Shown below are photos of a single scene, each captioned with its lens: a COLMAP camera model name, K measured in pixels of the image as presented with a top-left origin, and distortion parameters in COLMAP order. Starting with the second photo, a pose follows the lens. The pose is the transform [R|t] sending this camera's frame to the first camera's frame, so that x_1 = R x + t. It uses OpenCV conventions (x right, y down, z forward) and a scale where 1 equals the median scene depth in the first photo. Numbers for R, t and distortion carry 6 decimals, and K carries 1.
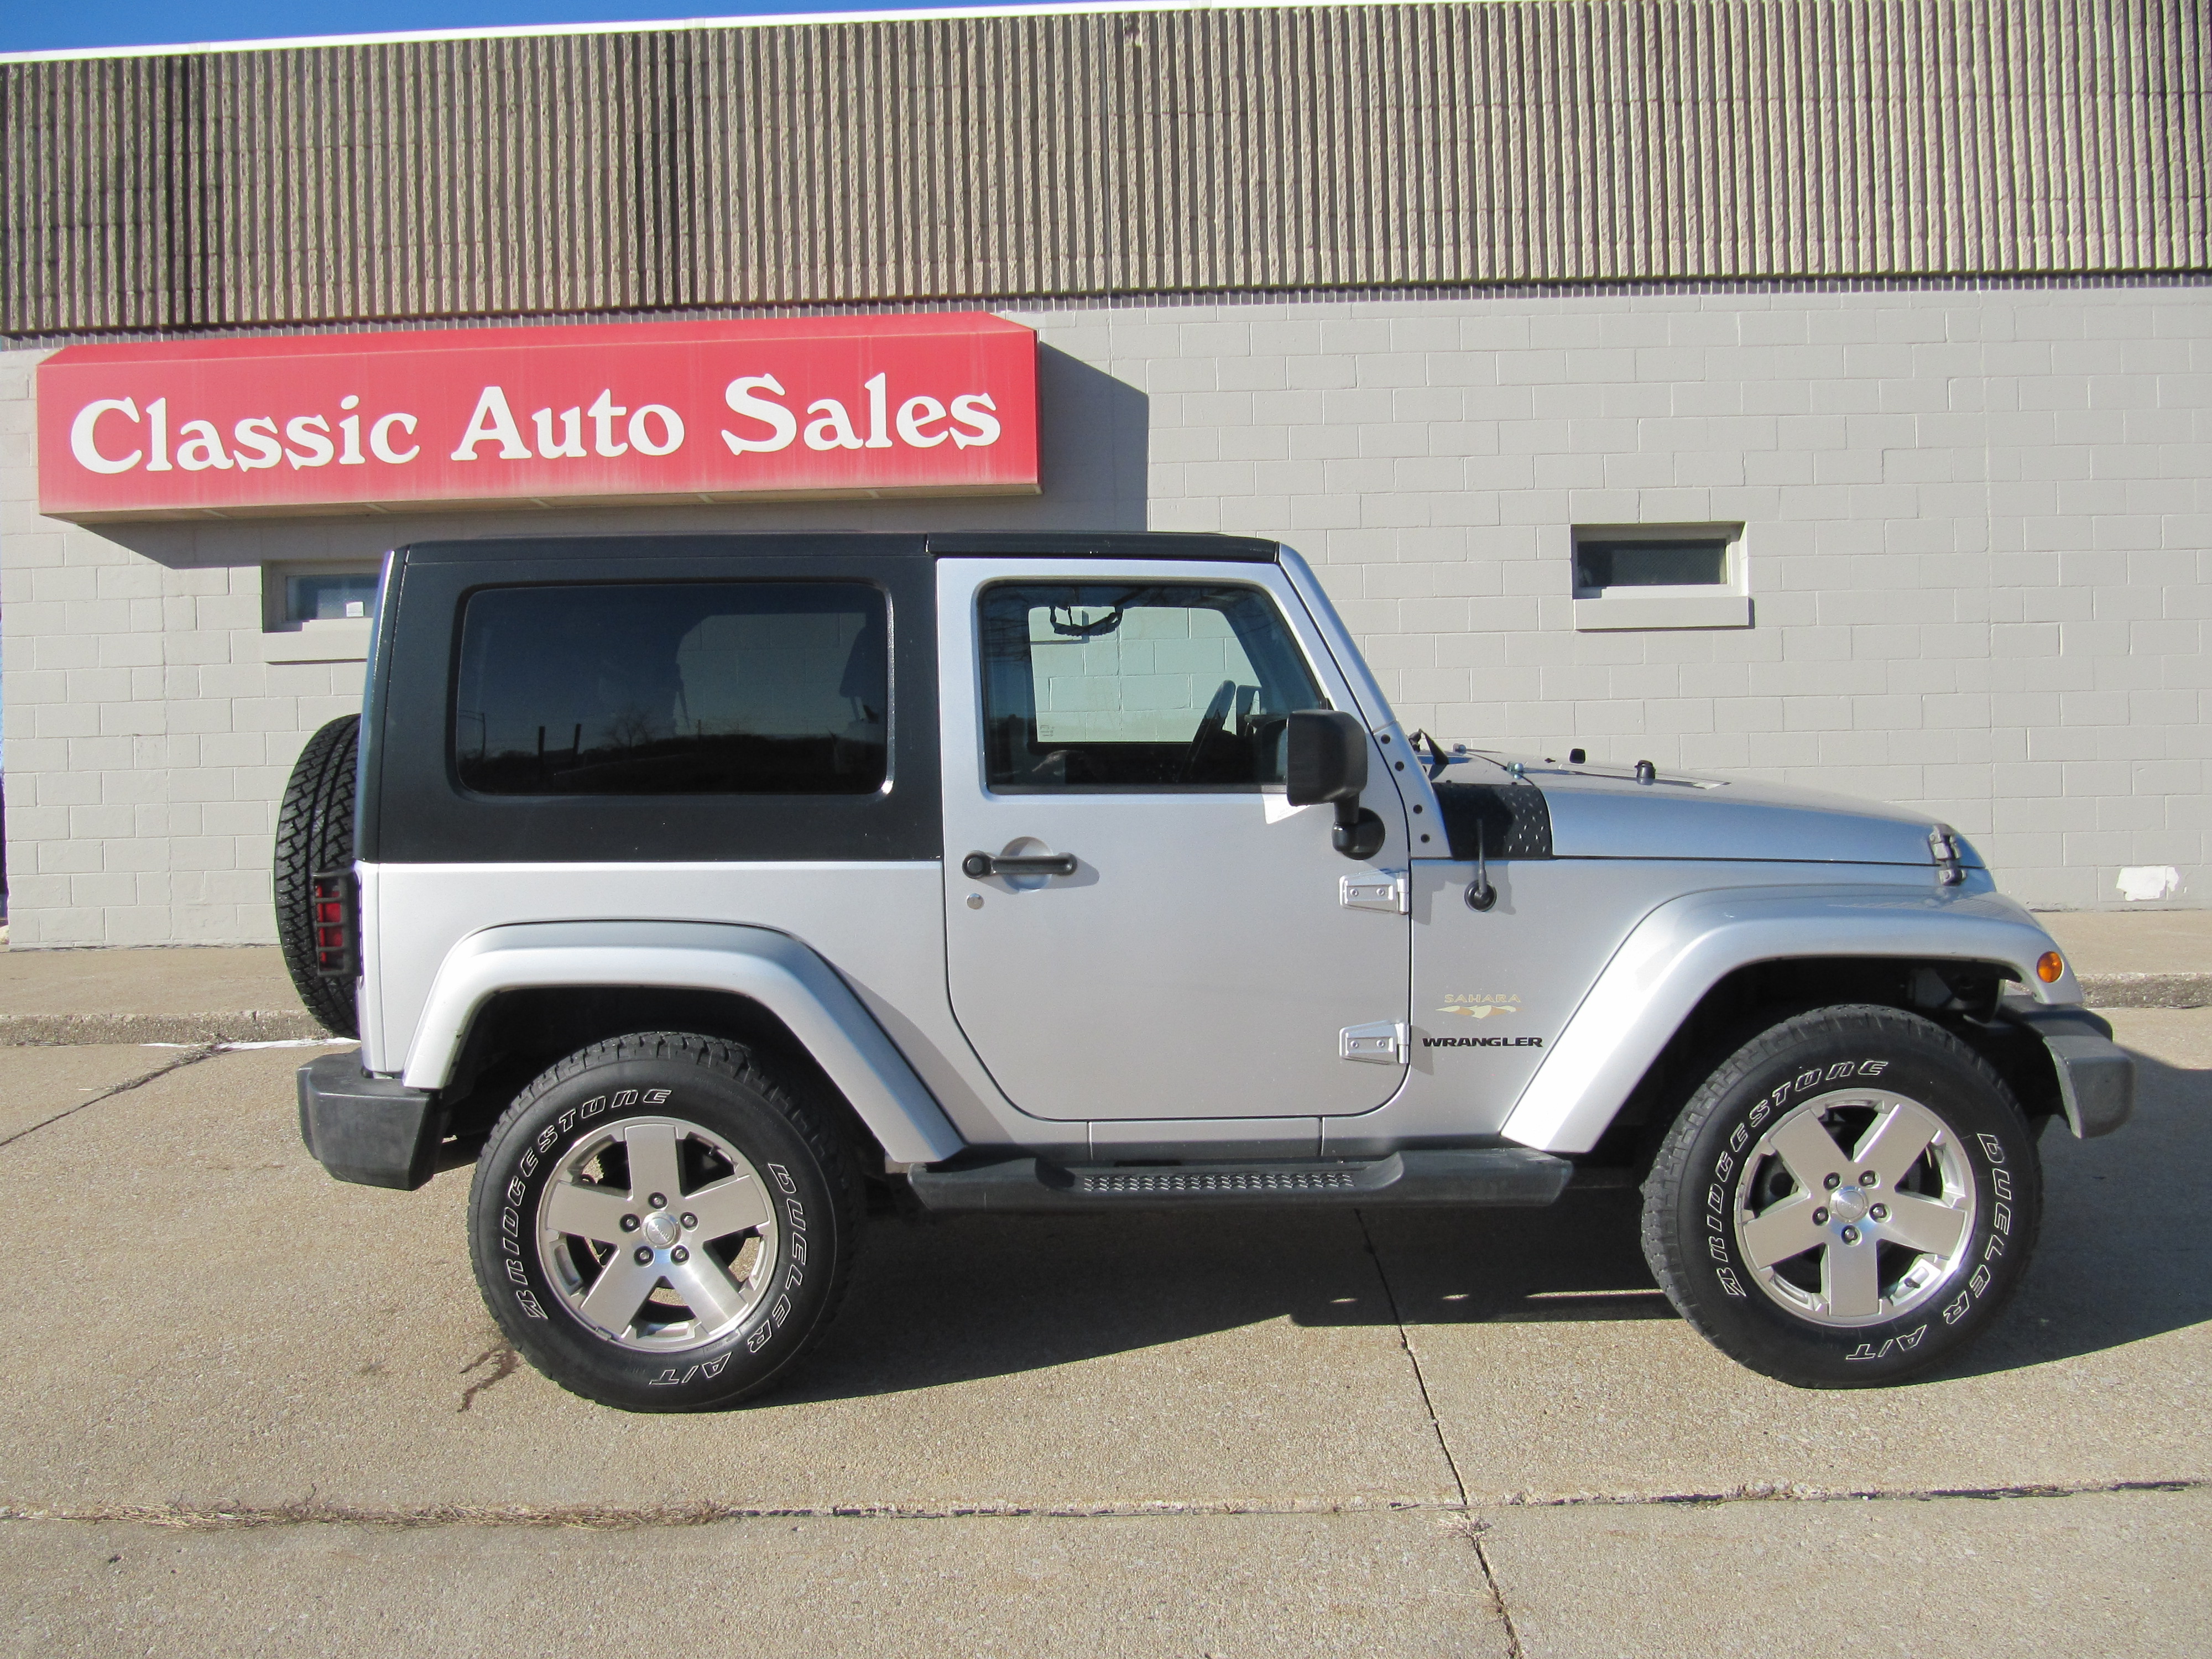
lens RADIAL K [[1815.9, 0, 1106.0], [0, 1815.9, 829.5], [0, 0, 1]] dist [-0.056195, 0.022546]
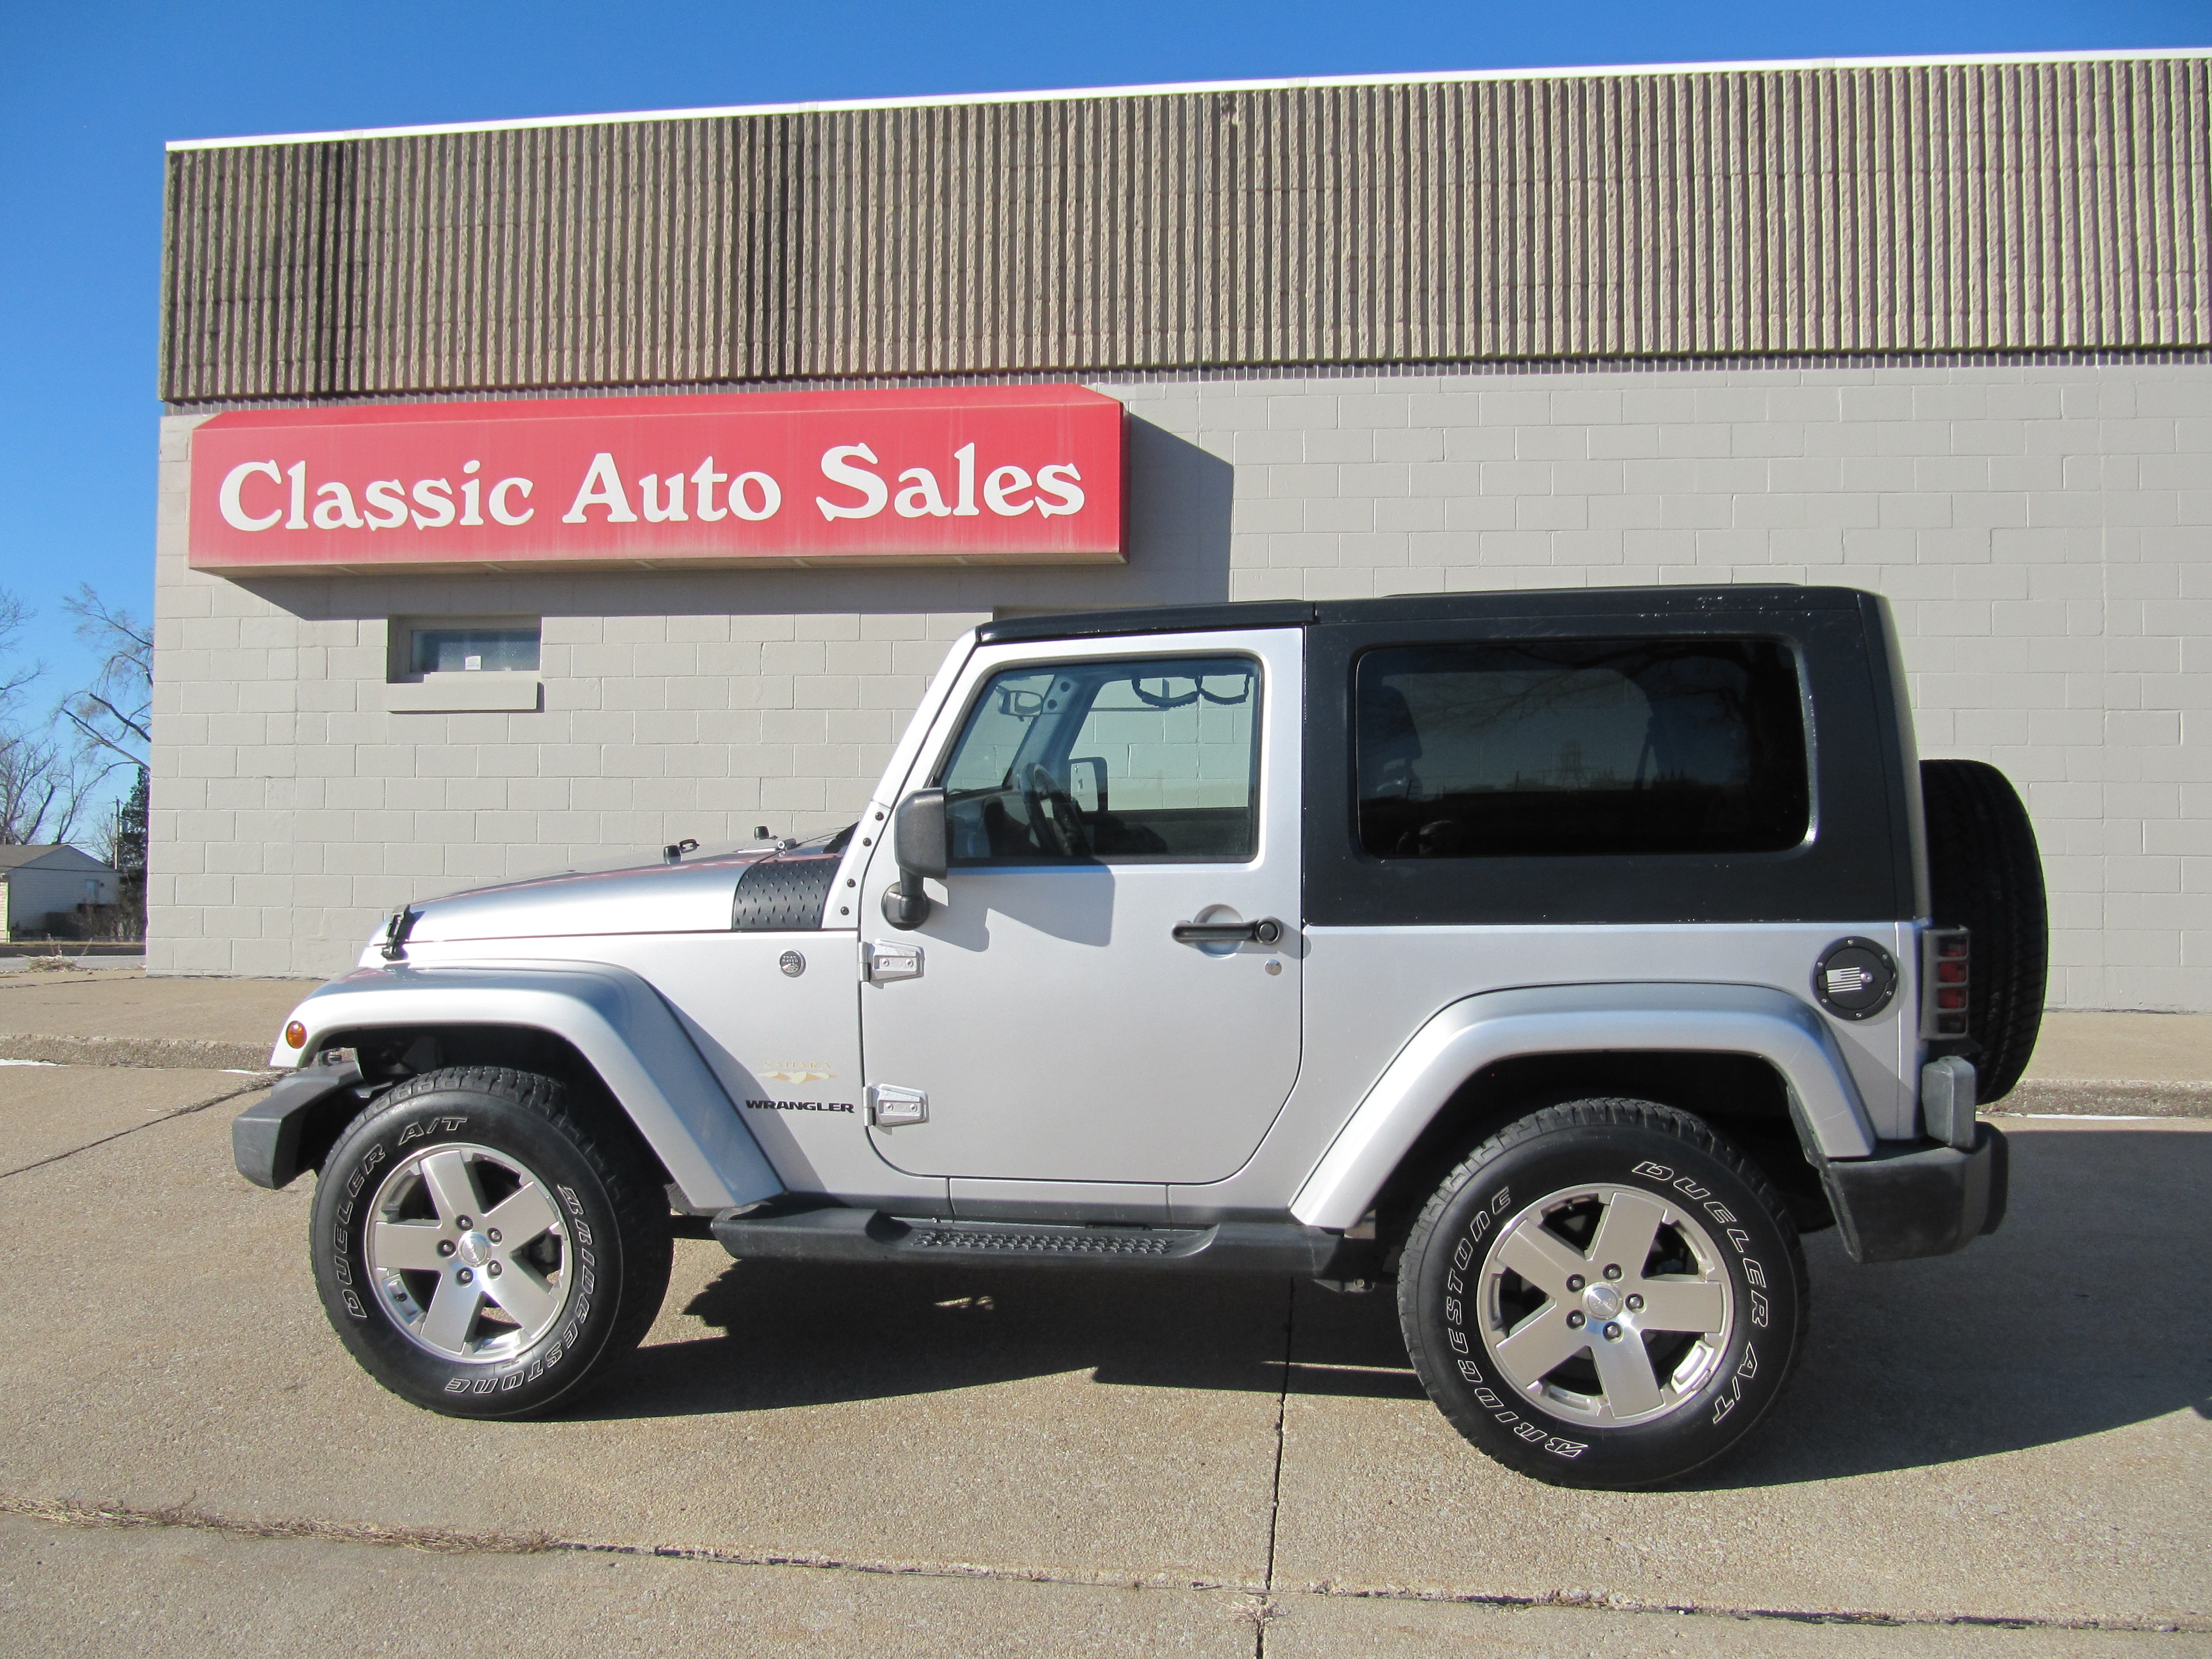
lens RADIAL K [[1816.9, 0, 1107.6], [0, 1816.9, 829.5], [0, 0, 1]] dist [-0.058559, 0.024668]
pose [[0.994307, 0.027981, -0.102816, 0.062444], [-0.031548, 0.998950, -0.033230, -0.002366], [0.101778, 0.036284, 0.994145, -0.003236]]
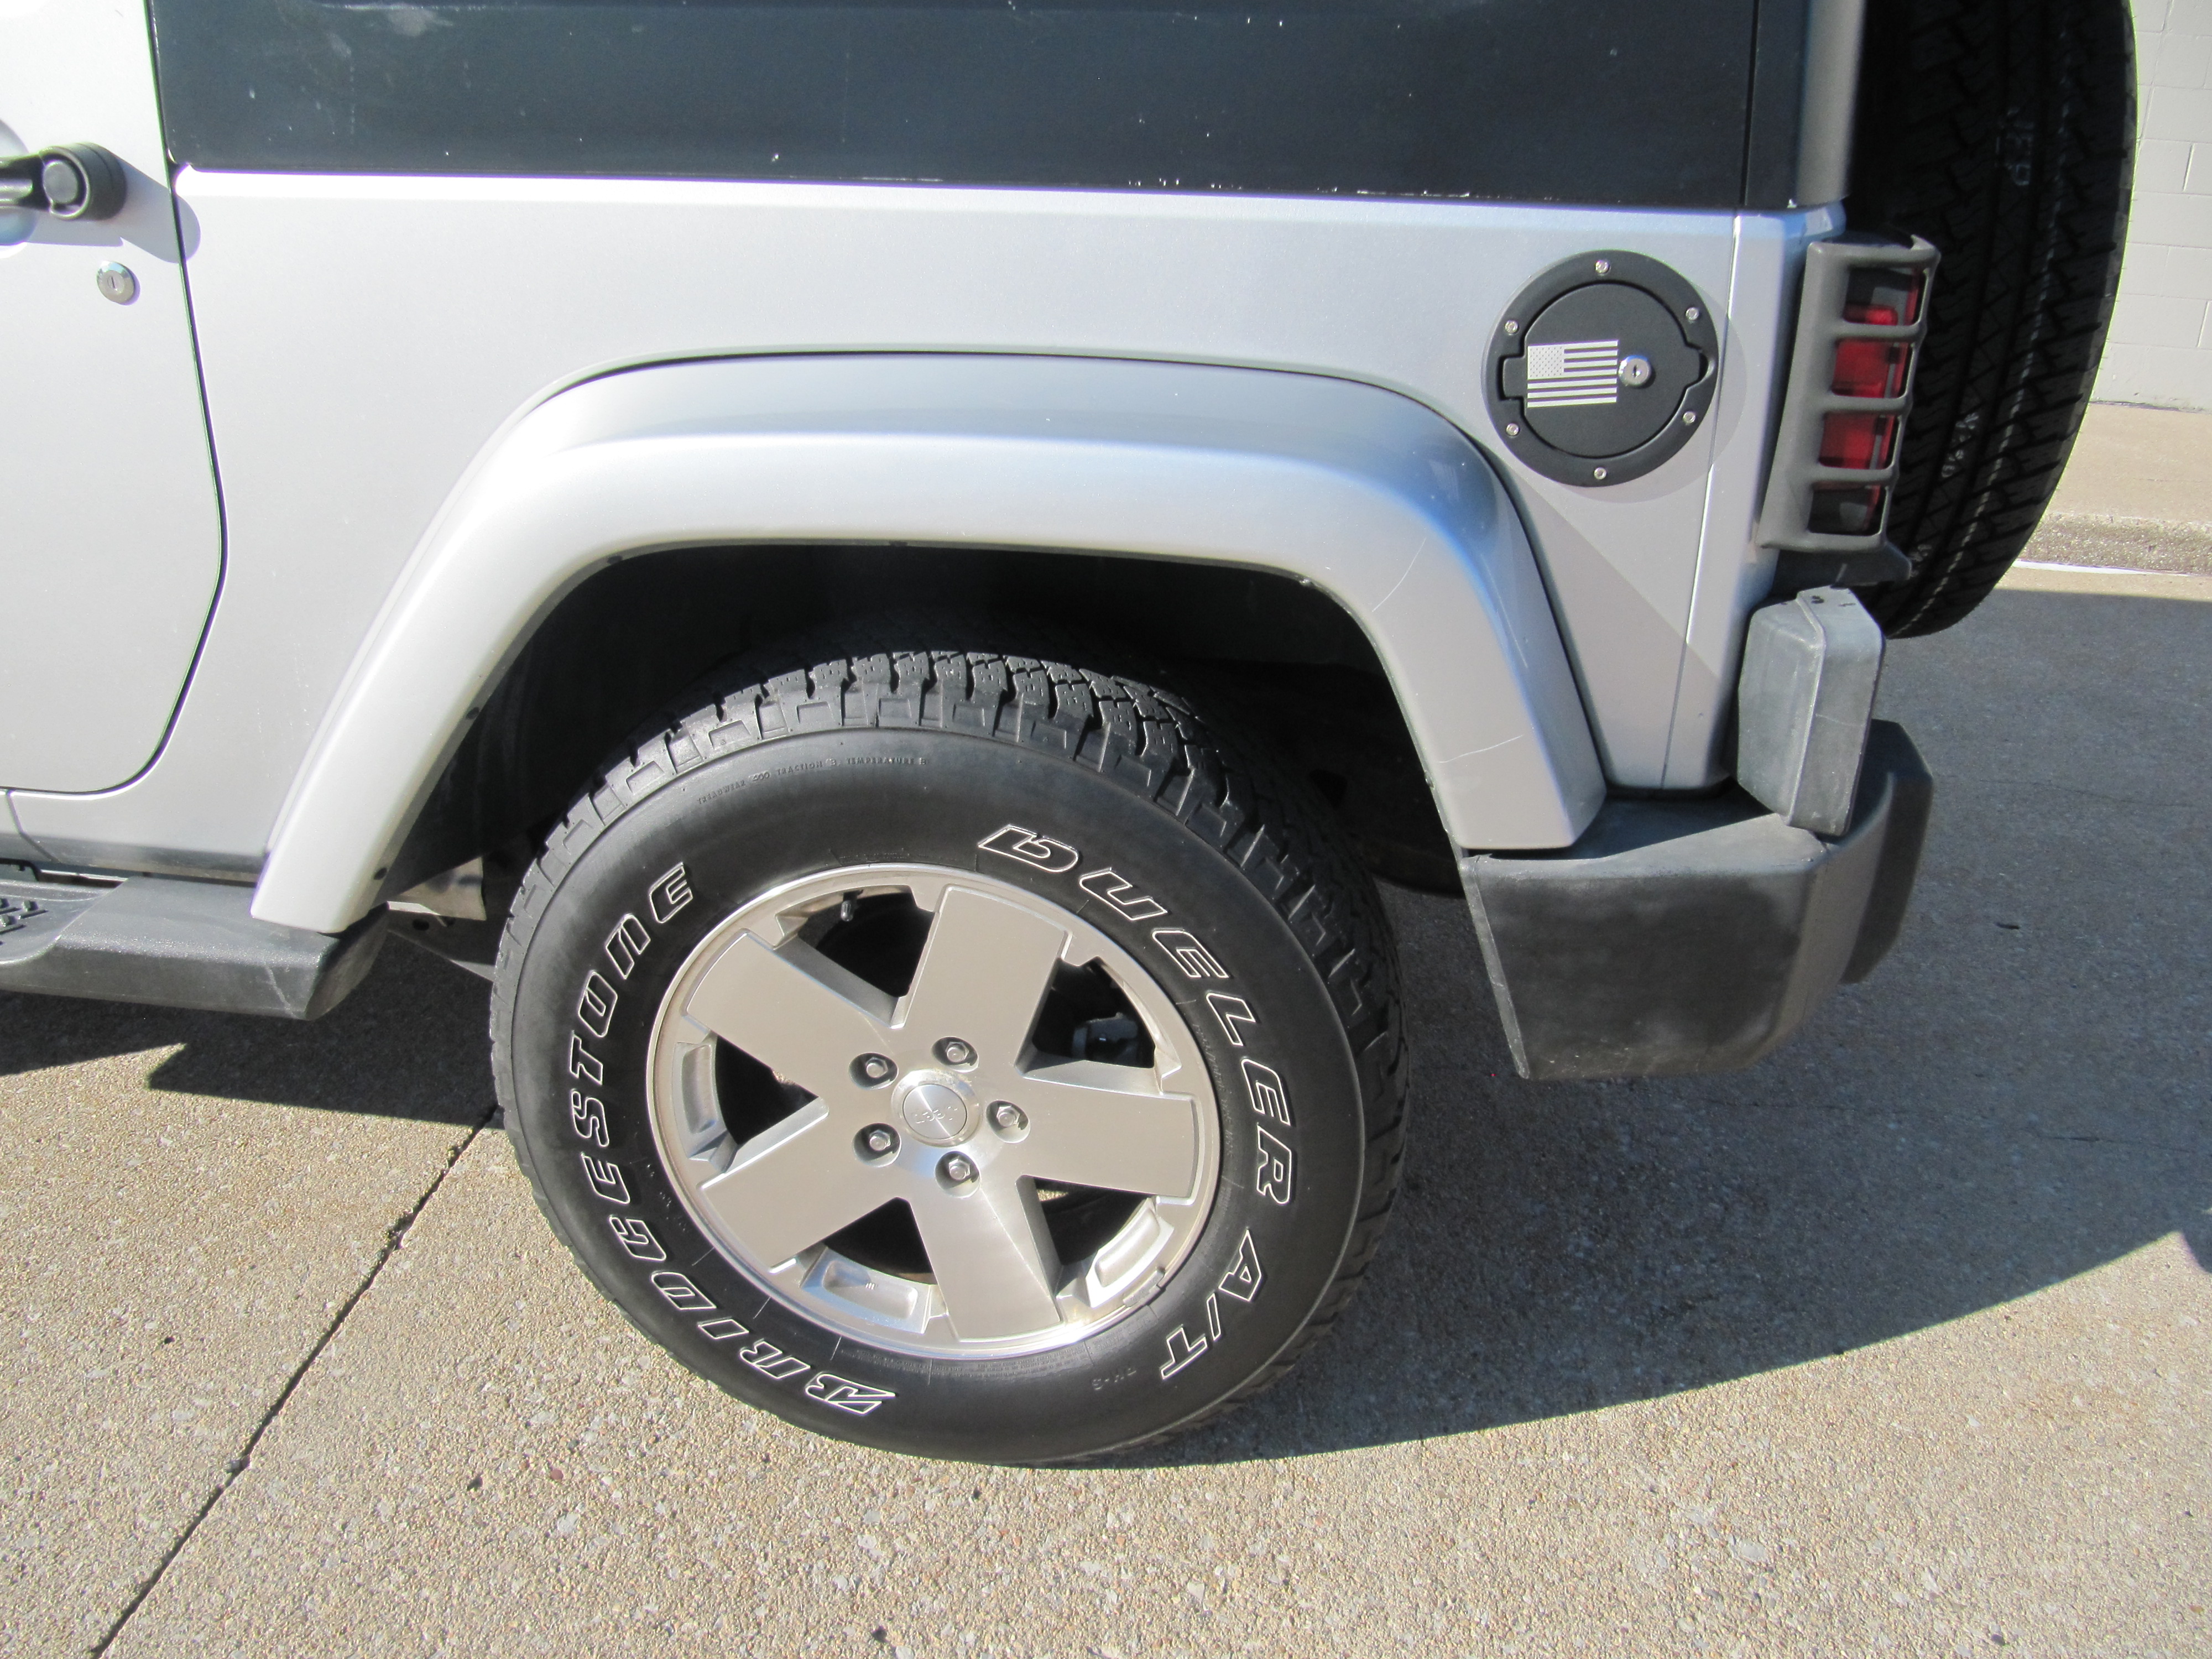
lens RADIAL K [[1815.9, 0, 1106.0], [0, 1815.9, 829.5], [0, 0, 1]] dist [-0.056195, 0.022546]
pose [[0.994994, 0.088791, -0.045863, 0.141986], [-0.069192, 0.943204, 0.324930, 0.001784], [0.072109, -0.320130, 0.944625, 0.217507]]
